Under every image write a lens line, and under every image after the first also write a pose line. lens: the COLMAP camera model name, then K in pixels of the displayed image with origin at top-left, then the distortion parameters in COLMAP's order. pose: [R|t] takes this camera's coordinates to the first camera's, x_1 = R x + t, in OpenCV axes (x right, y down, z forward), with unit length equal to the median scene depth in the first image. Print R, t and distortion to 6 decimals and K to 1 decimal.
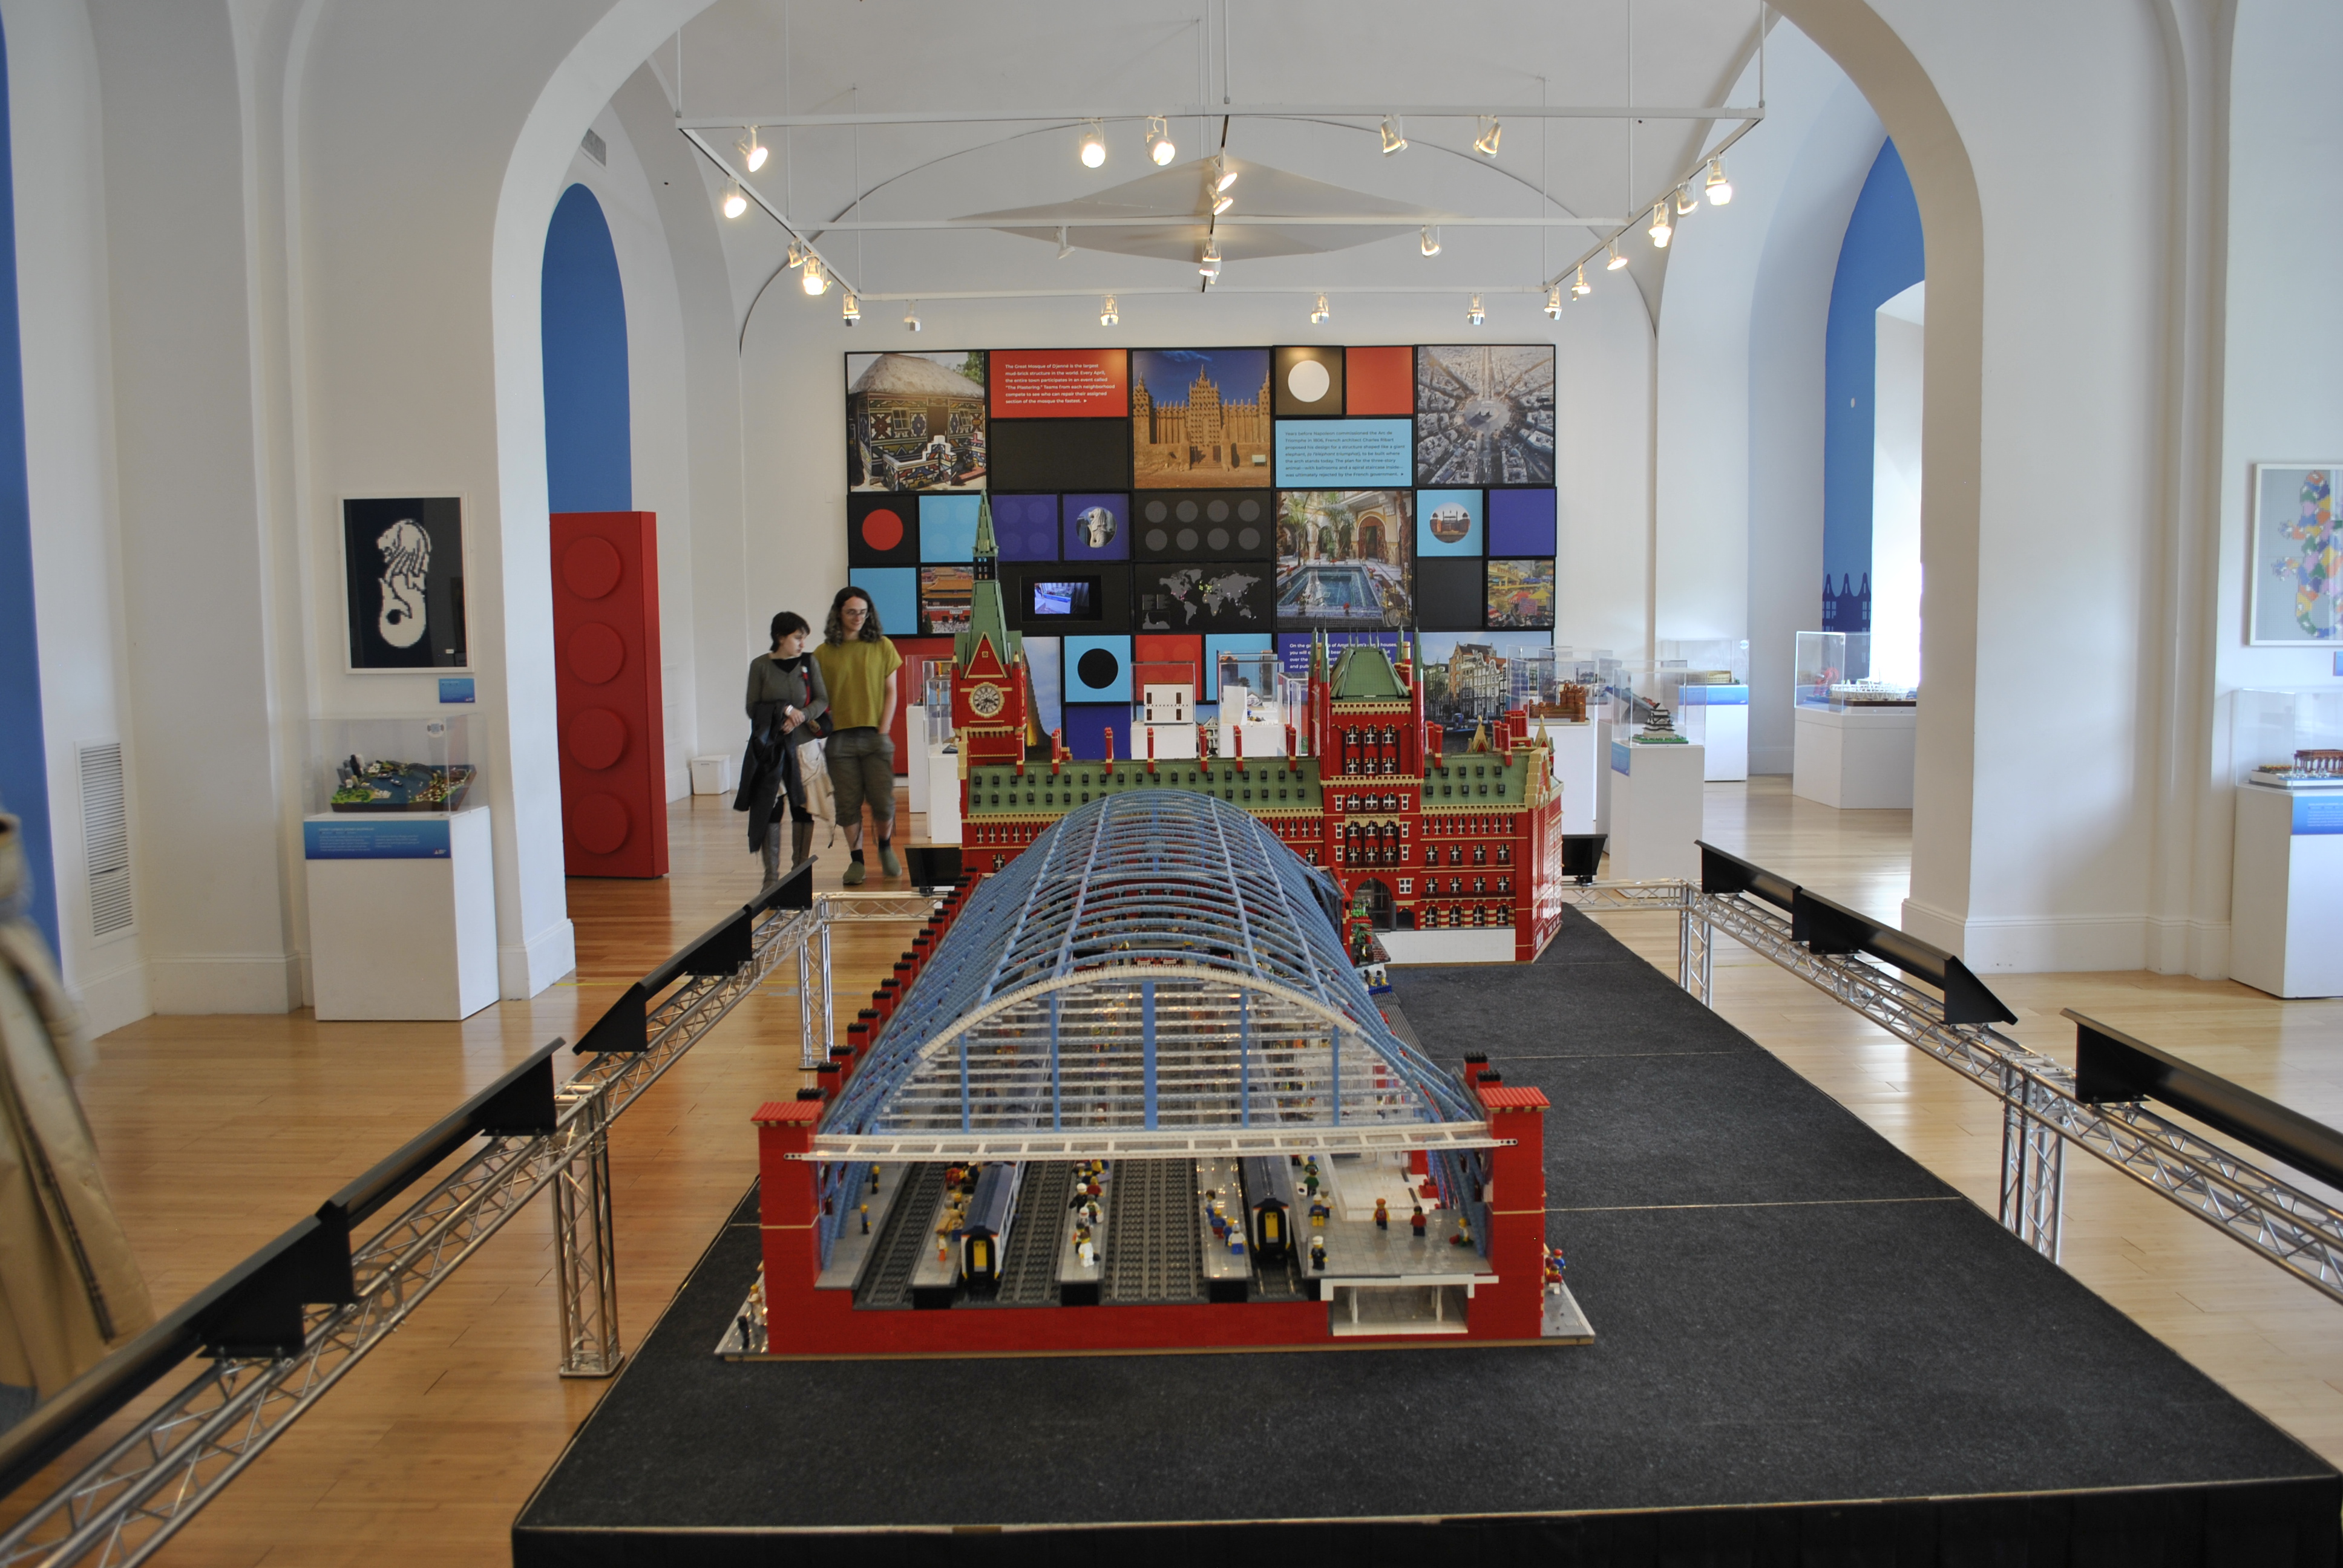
lens RADIAL K [[1843.4, 0, 1171.5], [0, 1843.4, 784.0], [0, 0, 1]] dist [-0.075678, 0.001152]
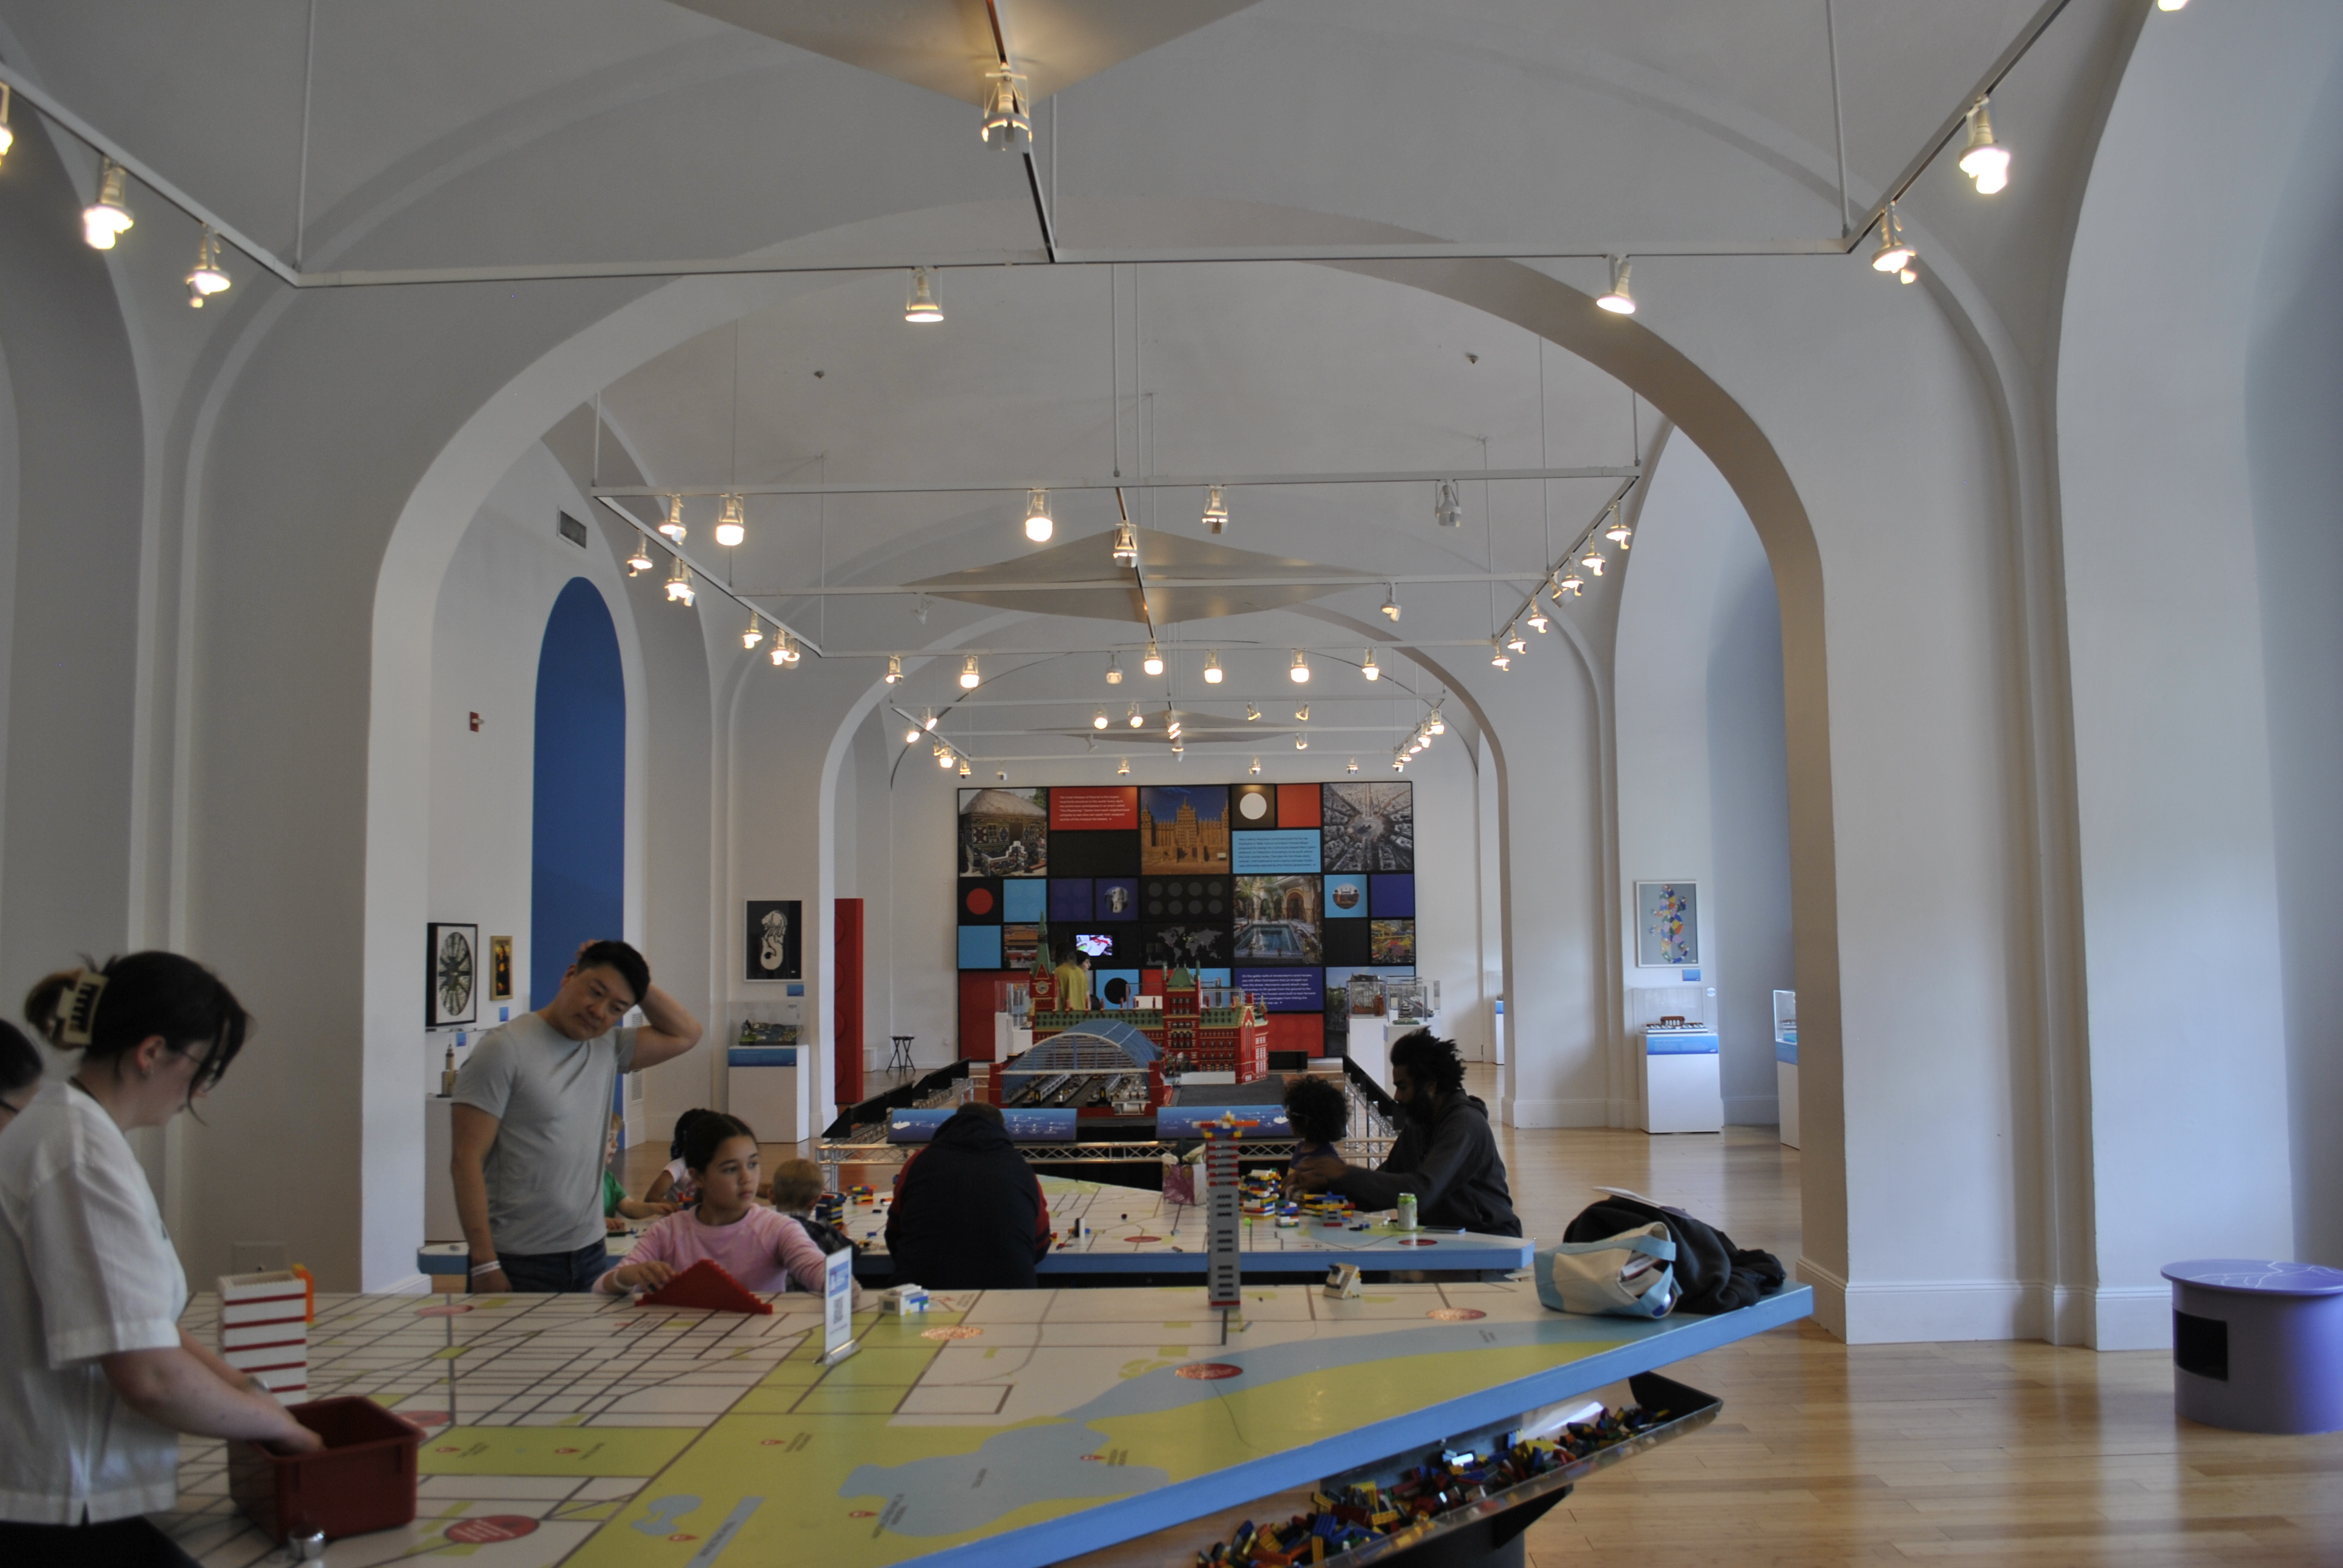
lens RADIAL K [[1843.4, 0, 1171.5], [0, 1843.4, 784.0], [0, 0, 1]] dist [-0.075678, 0.001152]
pose [[0.999412, -0.003975, -0.034057, 0.058488], [-0.002350, 0.982981, -0.183694, 0.050112], [0.034207, 0.183666, 0.982393, -0.544501]]
